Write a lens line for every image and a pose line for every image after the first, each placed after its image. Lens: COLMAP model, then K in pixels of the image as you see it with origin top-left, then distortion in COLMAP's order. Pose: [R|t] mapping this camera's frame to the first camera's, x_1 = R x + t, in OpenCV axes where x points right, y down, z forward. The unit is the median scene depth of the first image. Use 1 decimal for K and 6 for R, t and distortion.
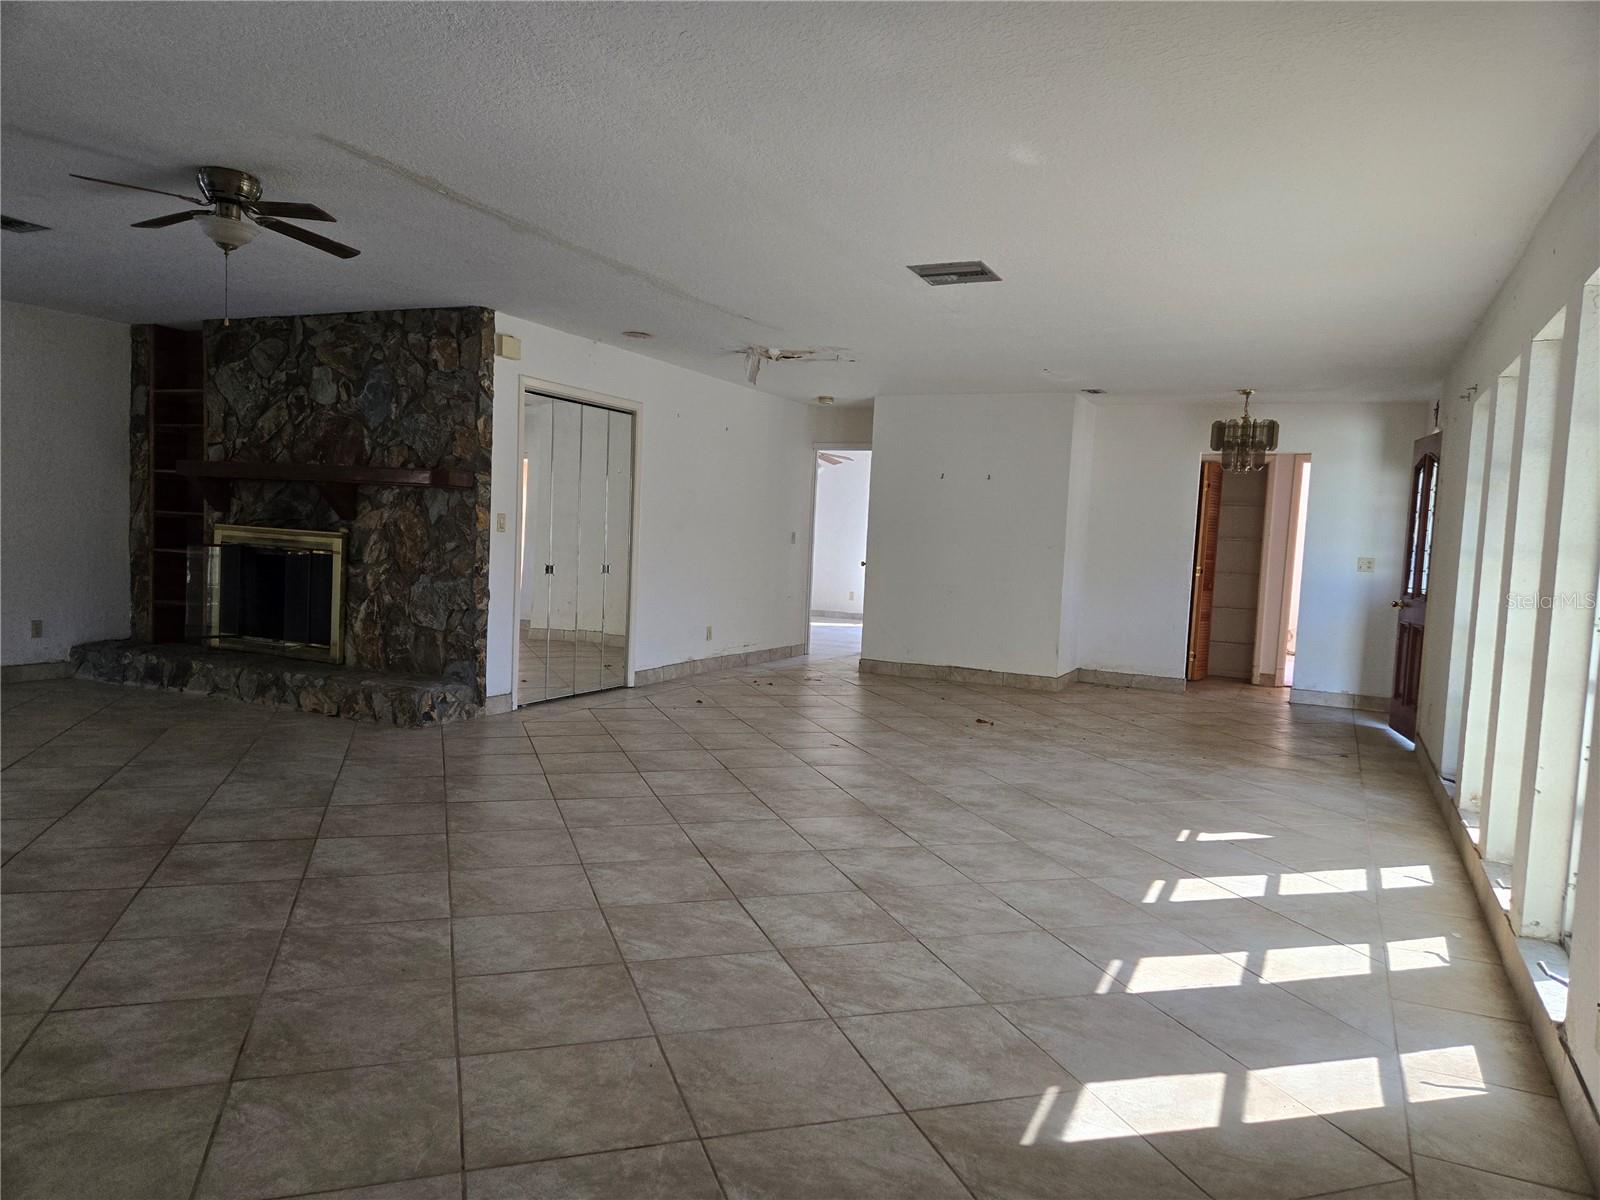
lens RADIAL K [[1079.9, 0, 798.8], [0, 1079.9, 602.3], [0, 0, 1]] dist [-0.008965, -0.004256]
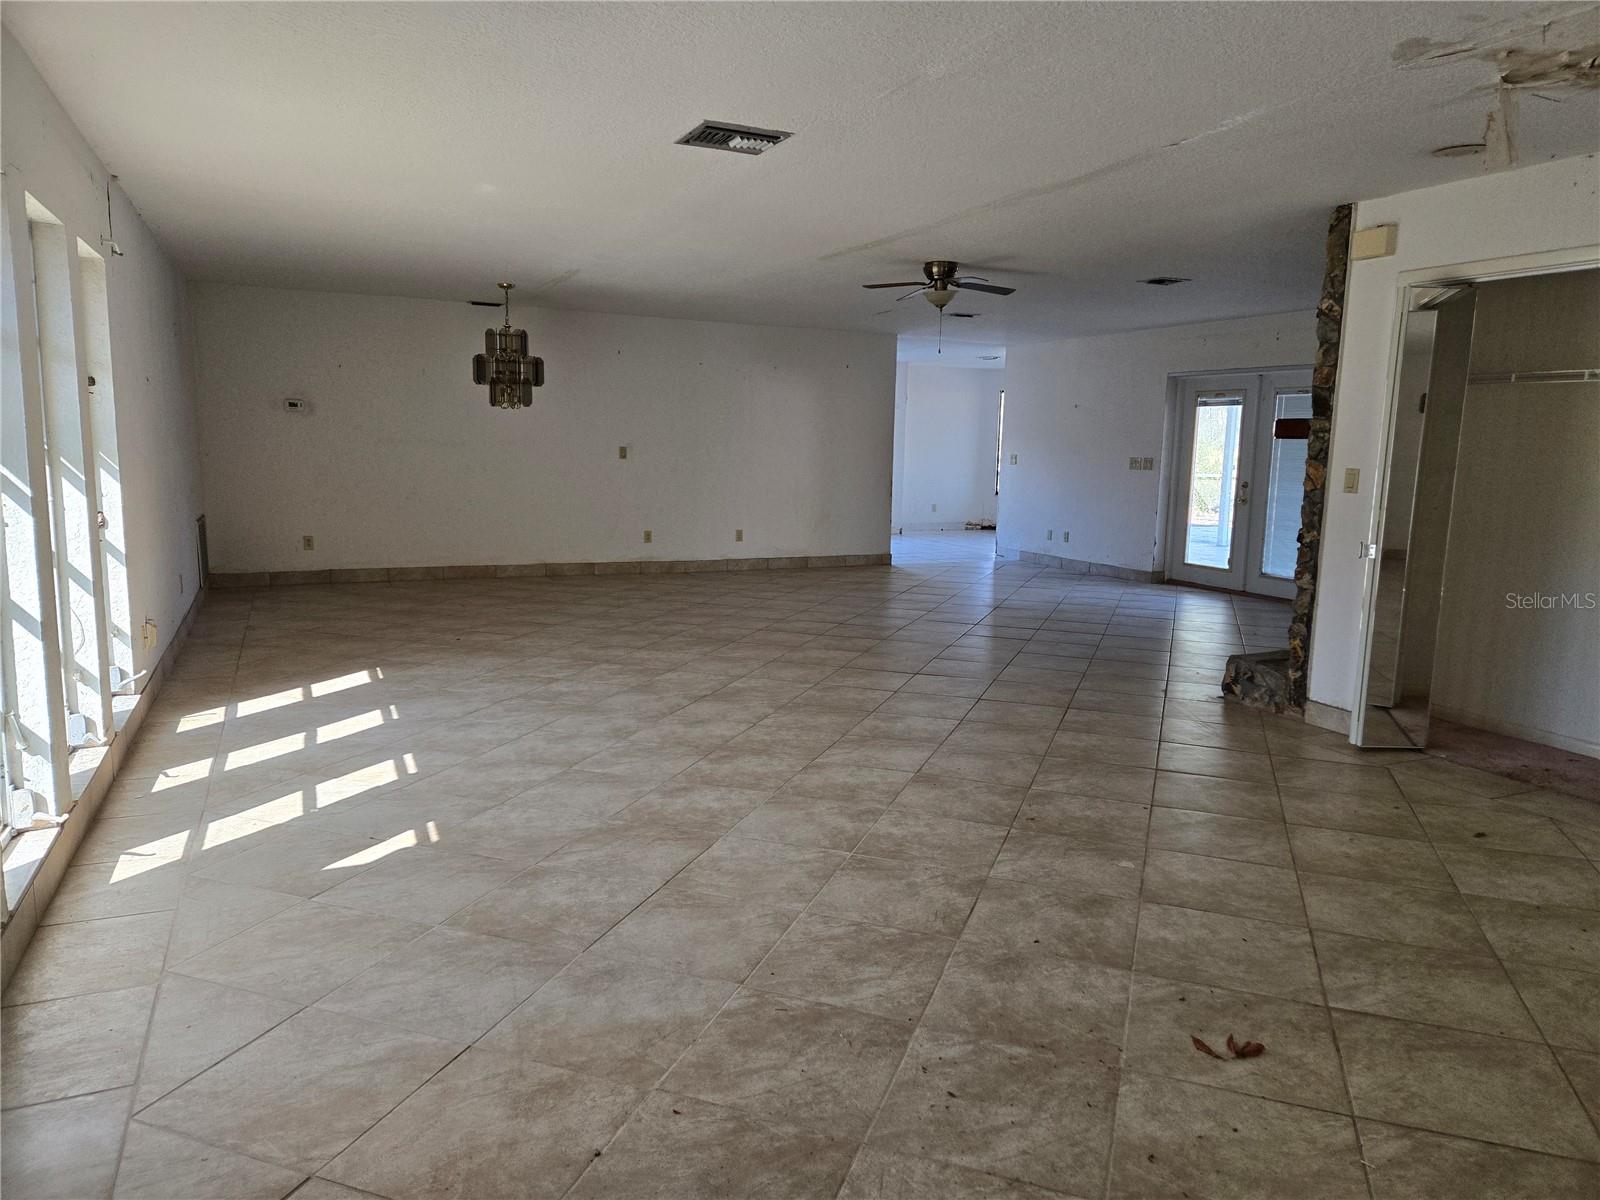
lens RADIAL K [[1079.9, 0, 798.8], [0, 1079.9, 598.6], [0, 0, 1]] dist [-0.008965, -0.004256]
pose [[-0.627461, 0.060176, -0.776319, 0.896123], [-0.103949, 0.981611, 0.160106, -0.118306], [0.771678, 0.181158, -0.609668, 1.876489]]
